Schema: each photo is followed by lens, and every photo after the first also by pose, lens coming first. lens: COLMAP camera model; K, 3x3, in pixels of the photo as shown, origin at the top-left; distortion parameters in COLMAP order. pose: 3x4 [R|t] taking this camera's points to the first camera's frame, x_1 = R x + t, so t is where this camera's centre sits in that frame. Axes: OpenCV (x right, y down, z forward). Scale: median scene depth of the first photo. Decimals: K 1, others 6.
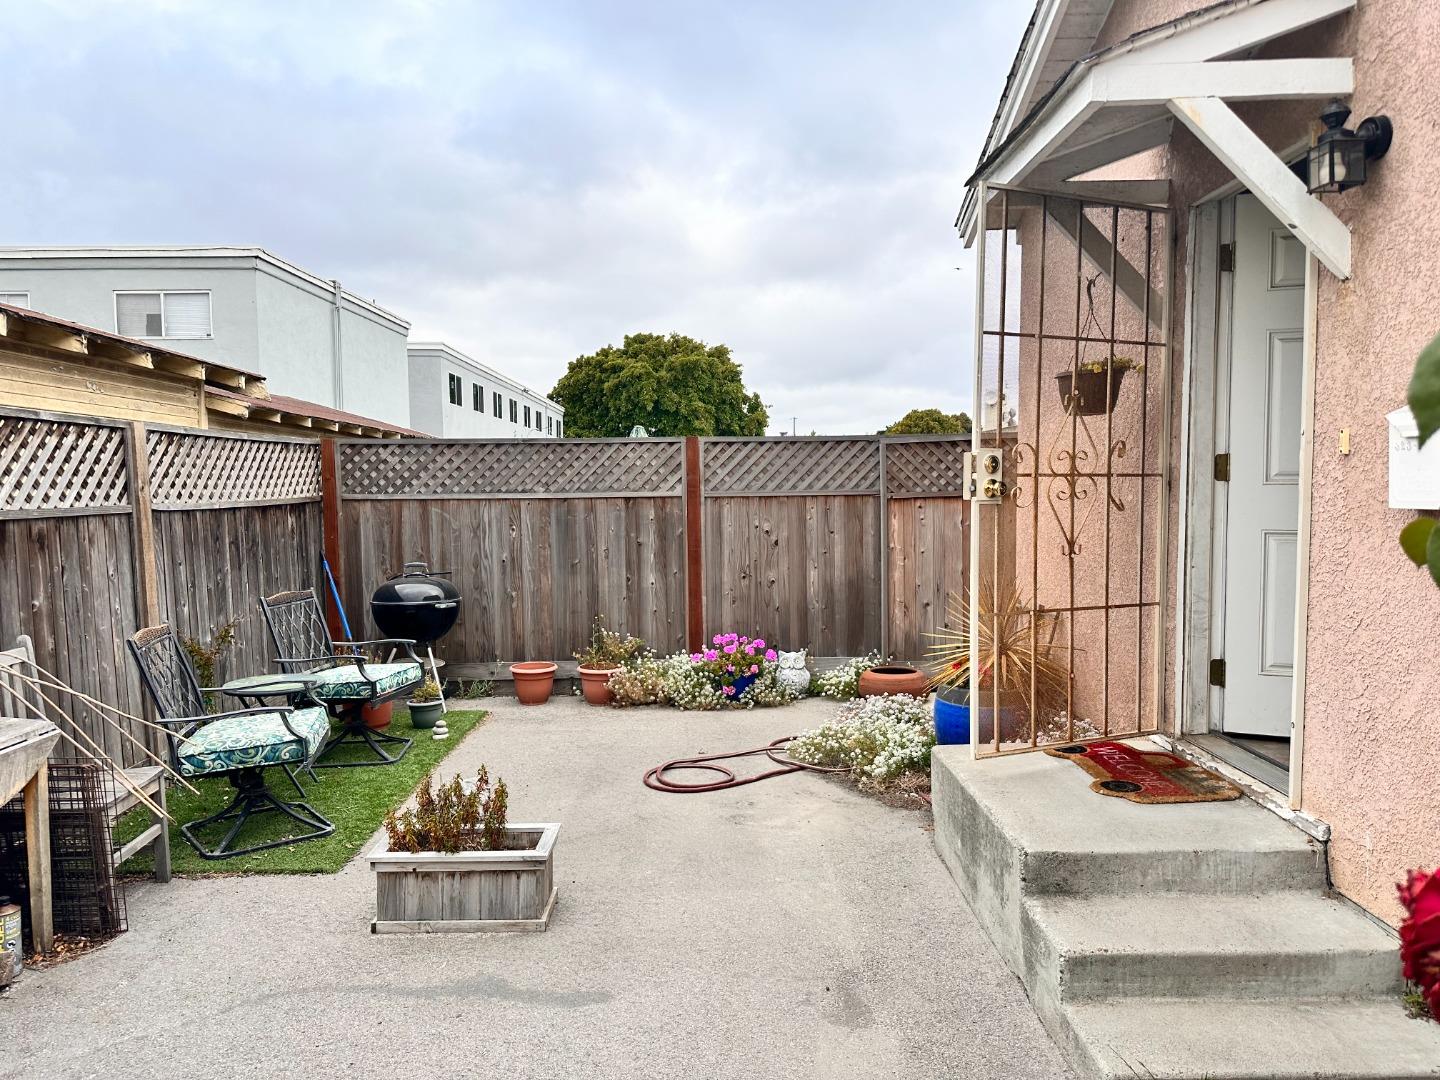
lens RADIAL K [[979.5, 0, 718.0], [0, 979.5, 506.9], [0, 0, 1]] dist [0.076617, -0.081397]
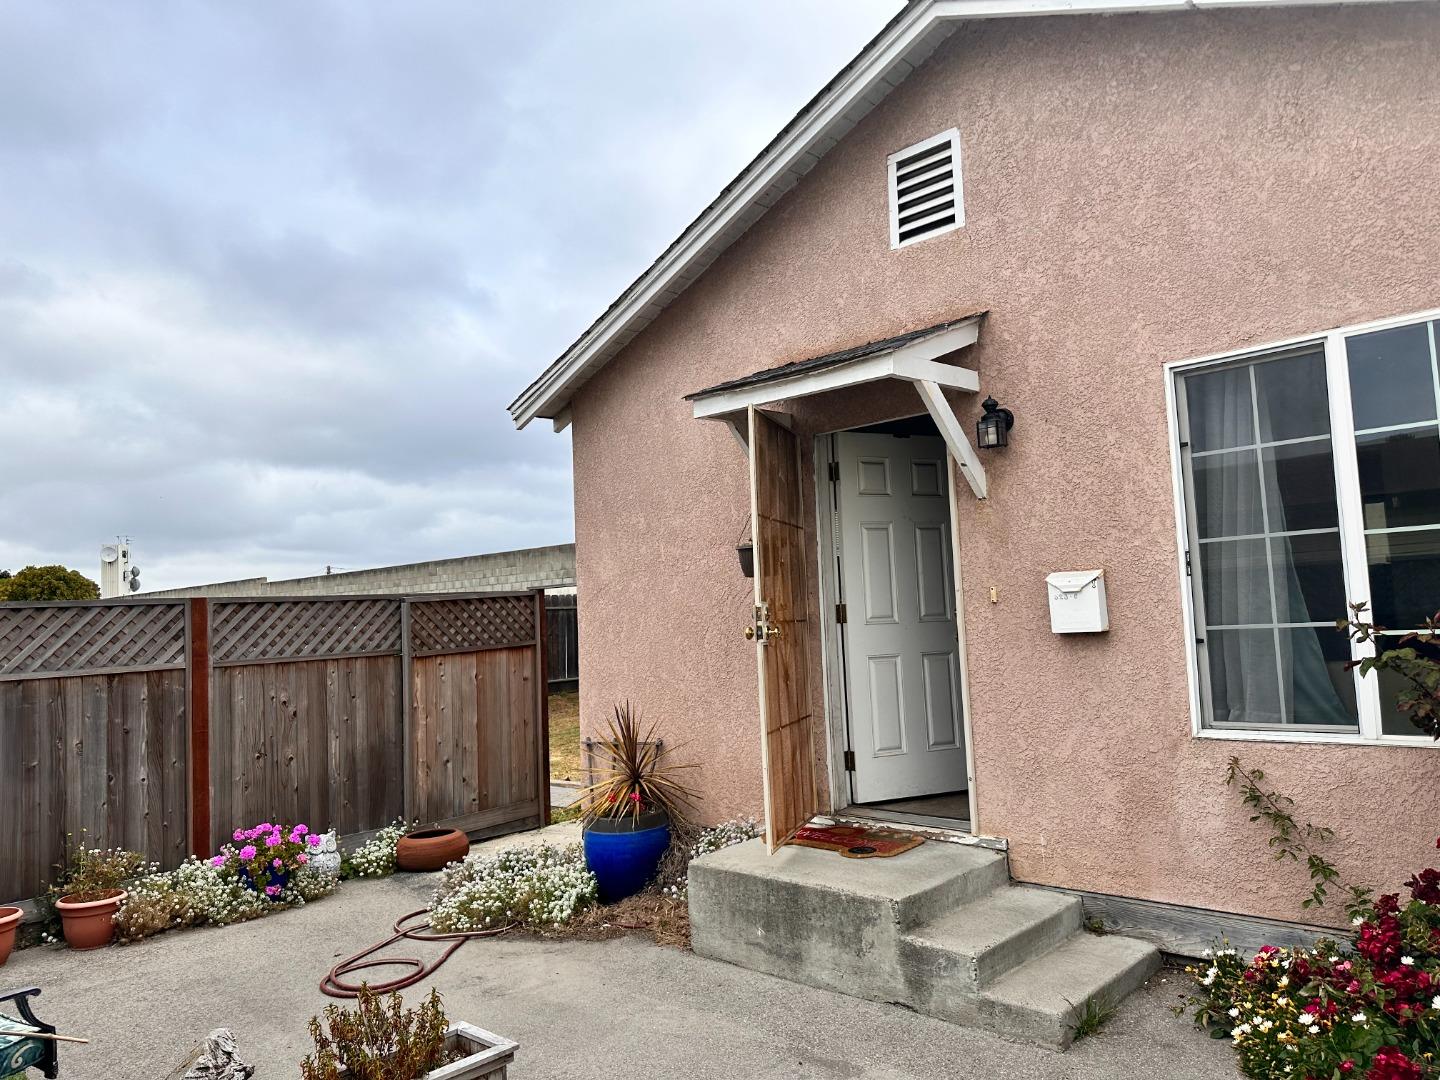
lens RADIAL K [[979.5, 0, 718.0], [0, 979.5, 506.9], [0, 0, 1]] dist [0.076617, -0.081397]
pose [[0.705781, 0.055744, 0.706233, -0.326266], [0.057811, 0.989042, -0.135841, -0.005387], [-0.706067, 0.136703, 0.694825, 0.061793]]
